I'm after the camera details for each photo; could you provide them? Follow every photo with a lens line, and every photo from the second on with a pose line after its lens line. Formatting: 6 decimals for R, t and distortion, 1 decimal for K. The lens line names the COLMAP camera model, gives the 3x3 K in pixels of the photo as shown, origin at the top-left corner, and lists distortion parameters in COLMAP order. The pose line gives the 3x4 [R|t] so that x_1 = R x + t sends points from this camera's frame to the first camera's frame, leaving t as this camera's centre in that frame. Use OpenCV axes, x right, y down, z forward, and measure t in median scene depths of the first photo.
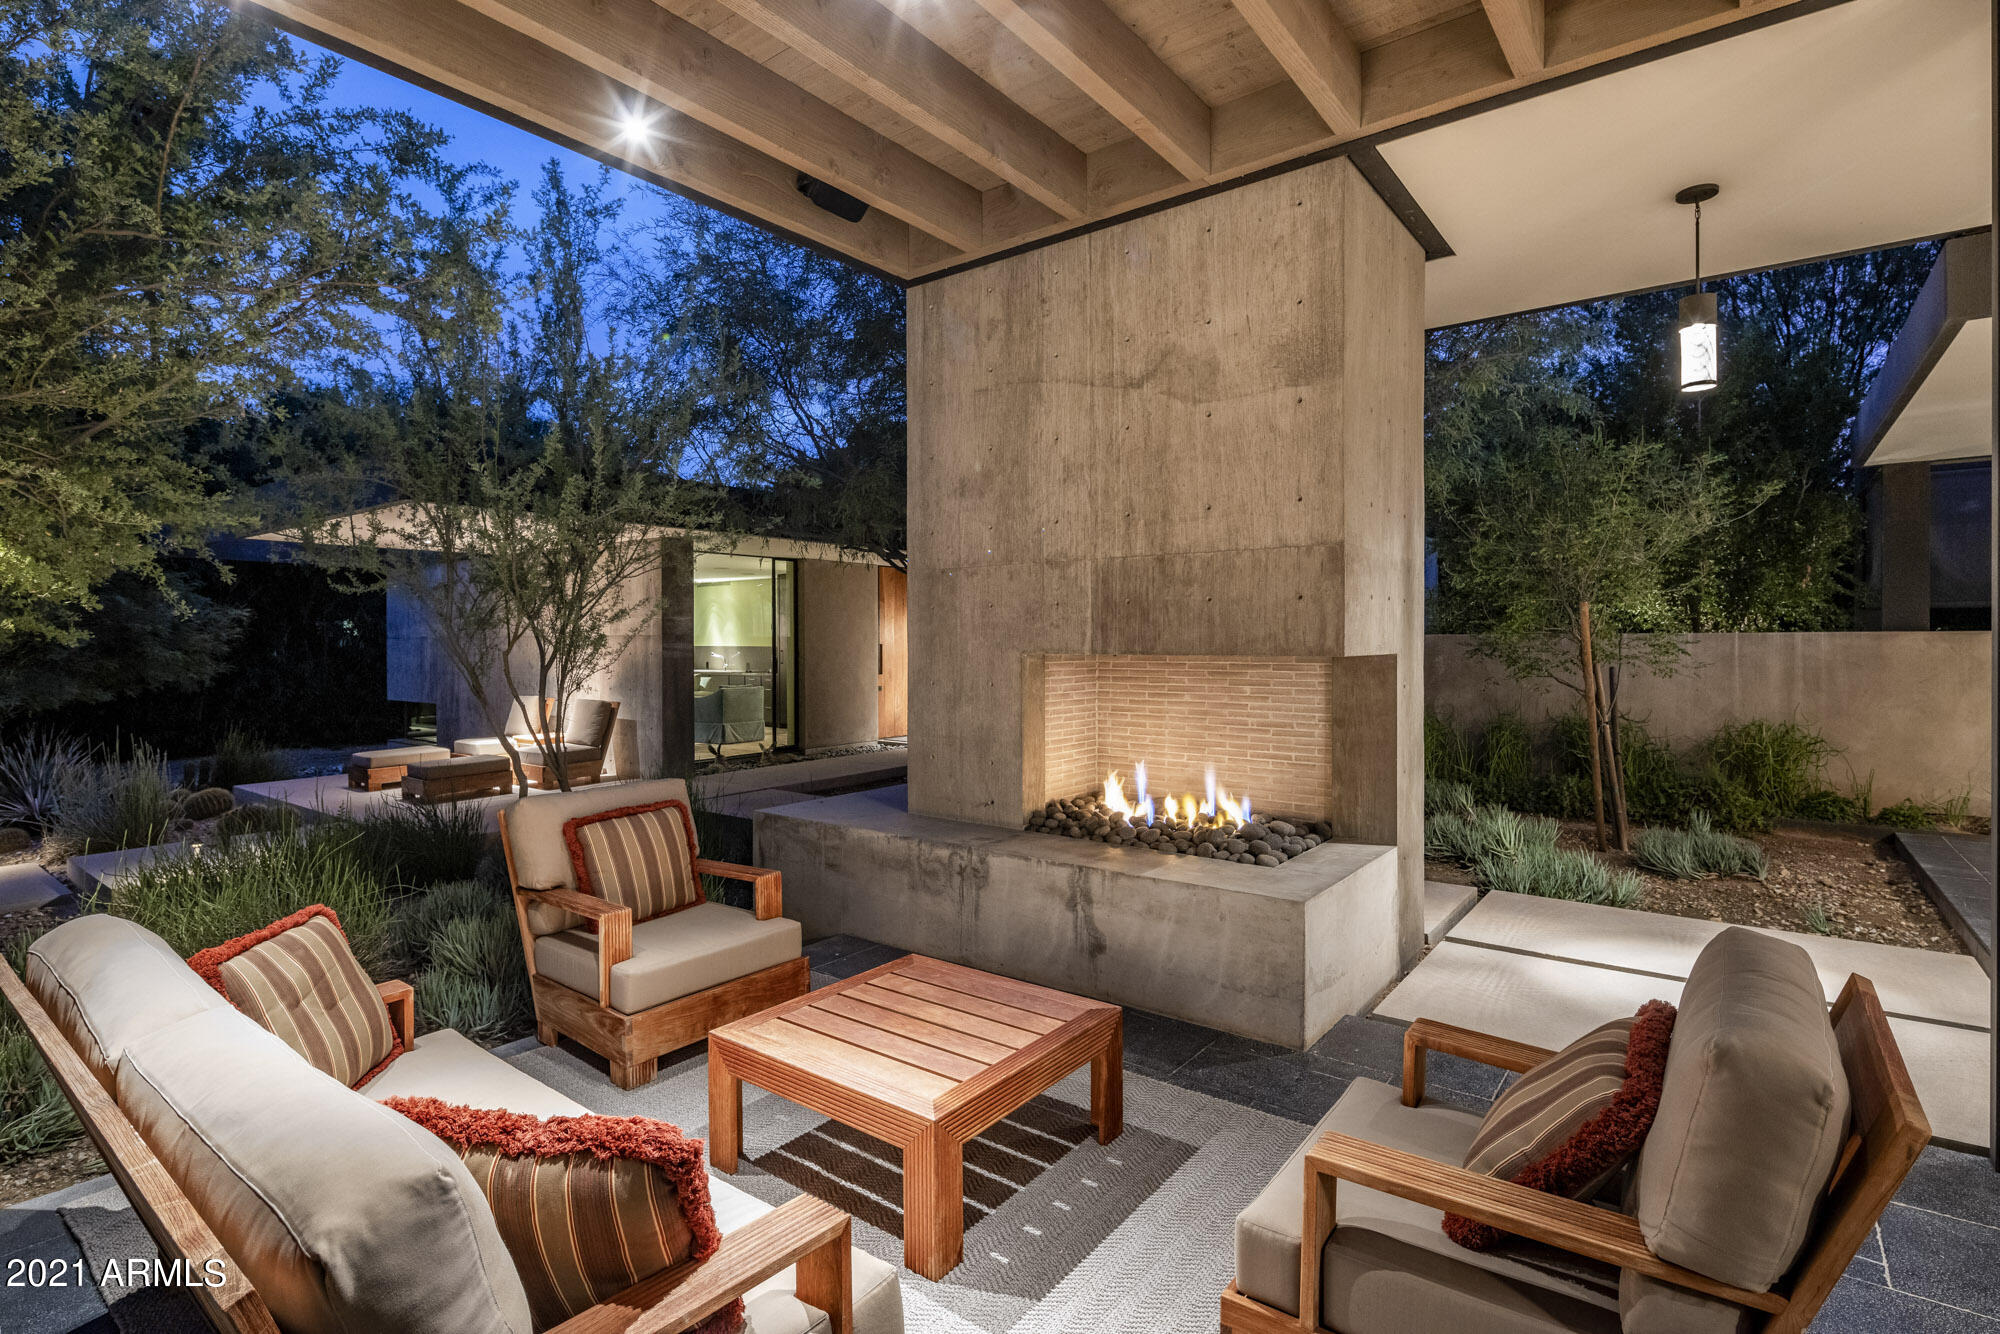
lens RADIAL K [[966.3, 0, 997.2], [0, 966.3, 655.0], [0, 0, 1]] dist [0.005354, -0.002491]
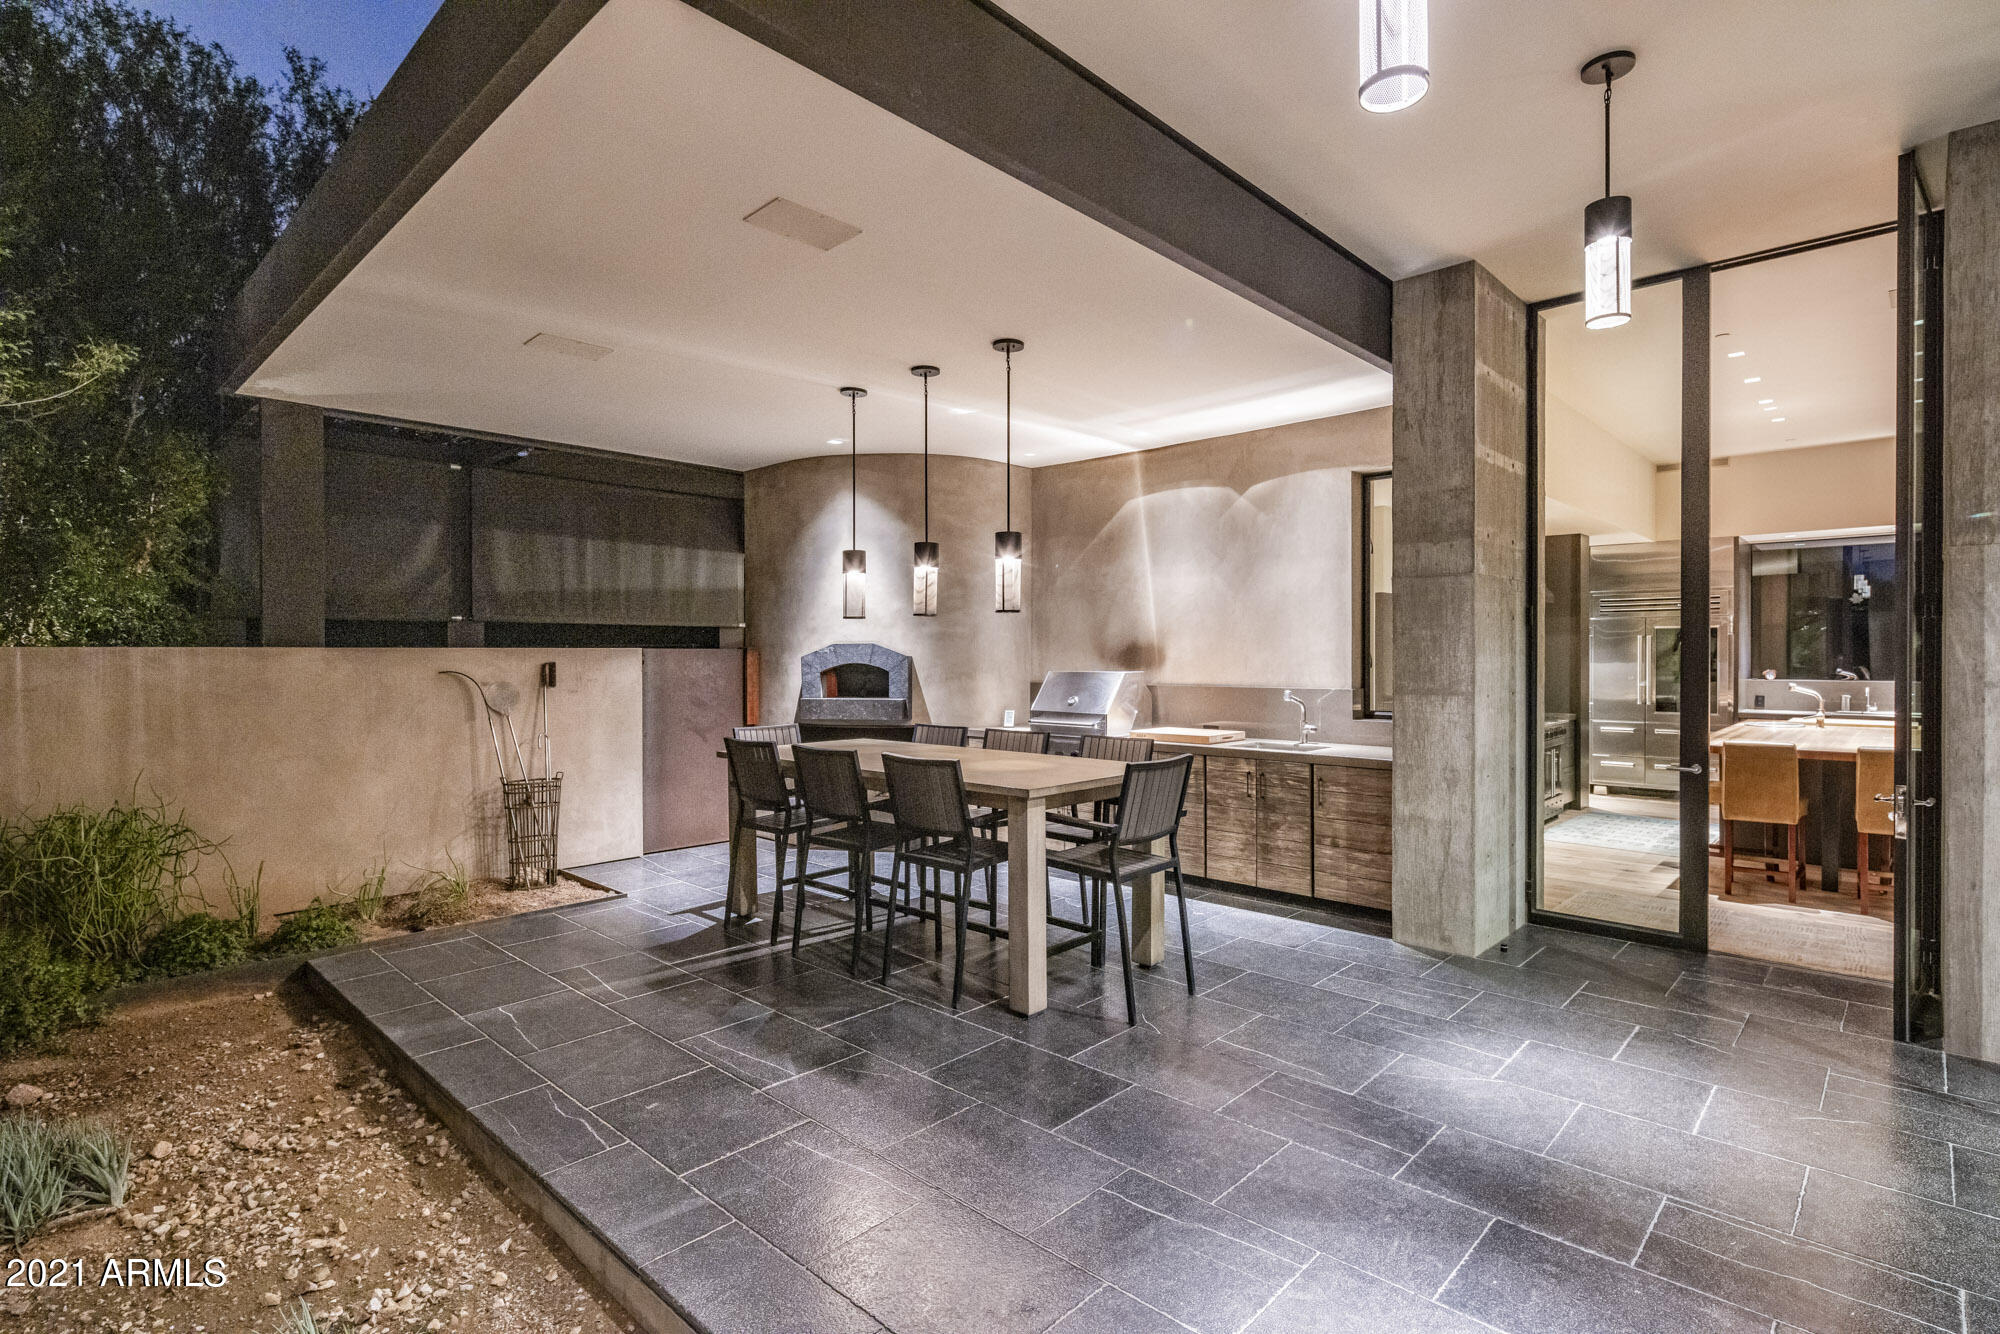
lens RADIAL K [[966.3, 0, 996.4], [0, 966.3, 647.9], [0, 0, 1]] dist [0.005354, -0.002491]
pose [[0.104680, 0.002416, 0.994503, 0.293075], [0.016288, 0.999859, -0.004144, -0.012357], [-0.994373, 0.016632, 0.104626, 0.415108]]
